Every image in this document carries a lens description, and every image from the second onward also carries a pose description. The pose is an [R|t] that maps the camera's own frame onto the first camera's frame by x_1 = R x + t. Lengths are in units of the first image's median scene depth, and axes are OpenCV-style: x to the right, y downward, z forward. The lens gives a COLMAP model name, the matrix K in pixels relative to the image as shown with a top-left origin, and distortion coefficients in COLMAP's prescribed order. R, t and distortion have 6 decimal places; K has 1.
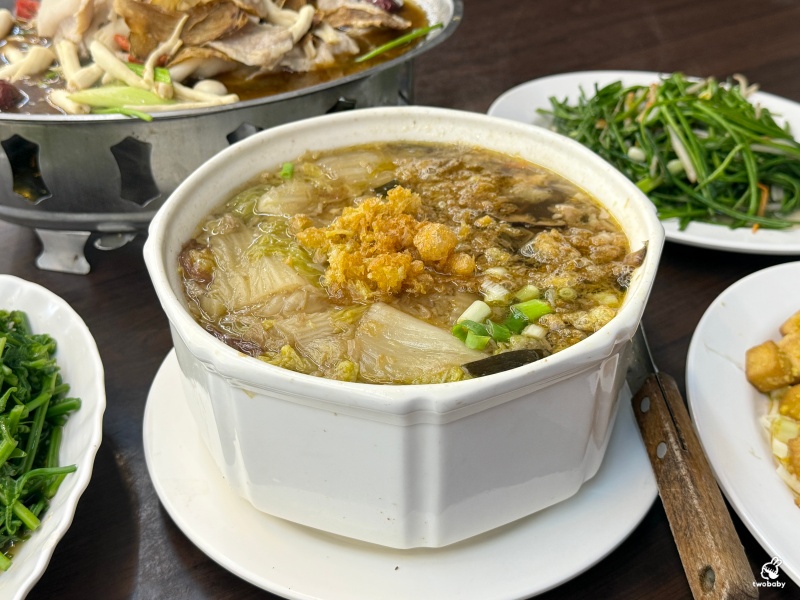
lens RADIAL K [[1106.0, 0, 390.4], [0, 1106.0, 299.9], [0, 0, 1]] dist [0.222514, -0.591849]
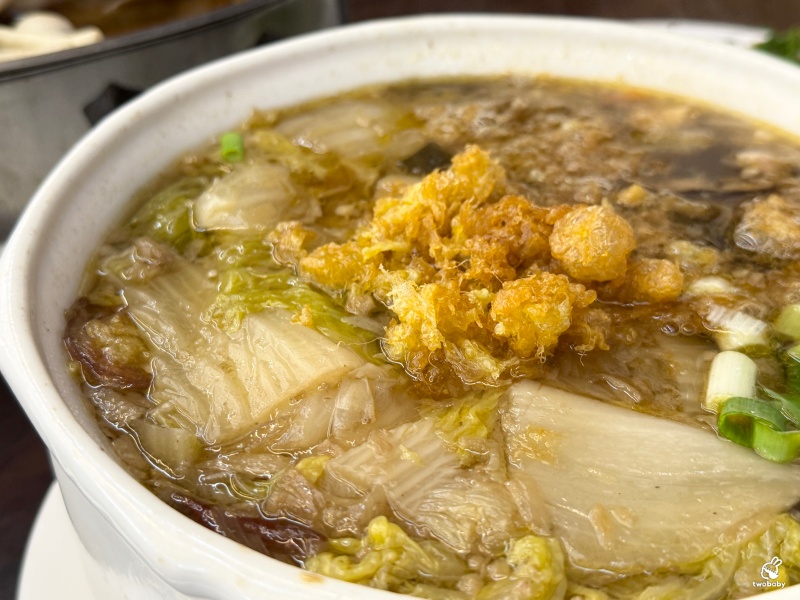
lens RADIAL K [[1106.0, 0, 390.4], [0, 1106.0, 299.9], [0, 0, 1]] dist [0.222514, -0.591849]
pose [[0.974394, -0.127782, 0.185010, -0.139303], [0.129004, 0.991629, 0.005464, -0.039608], [-0.184160, 0.018543, 0.982721, 0.502278]]
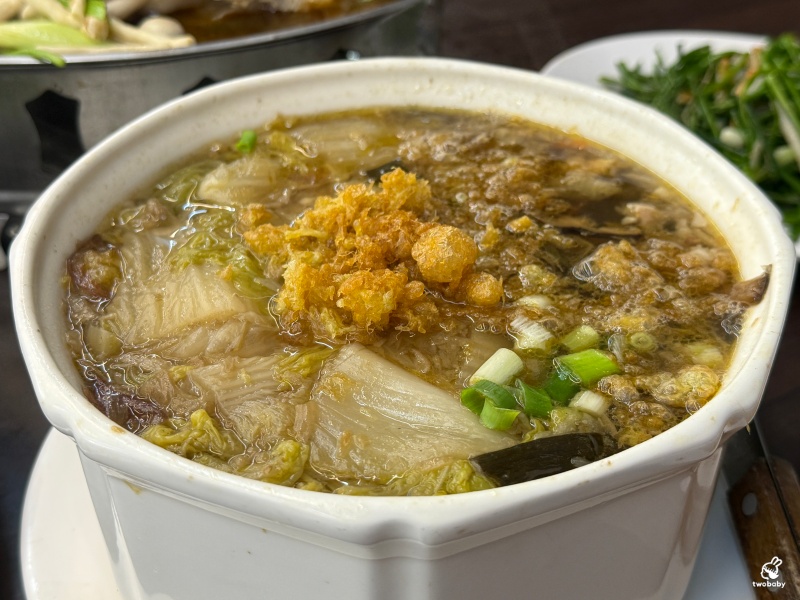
lens RADIAL K [[1106.0, 0, 390.4], [0, 1106.0, 299.9], [0, 0, 1]] dist [0.222514, -0.591849]
pose [[0.998358, 0.039588, -0.041392, 0.035284], [-0.039005, 0.999129, 0.014798, -0.031985], [0.041942, -0.013159, 0.999033, 0.319158]]
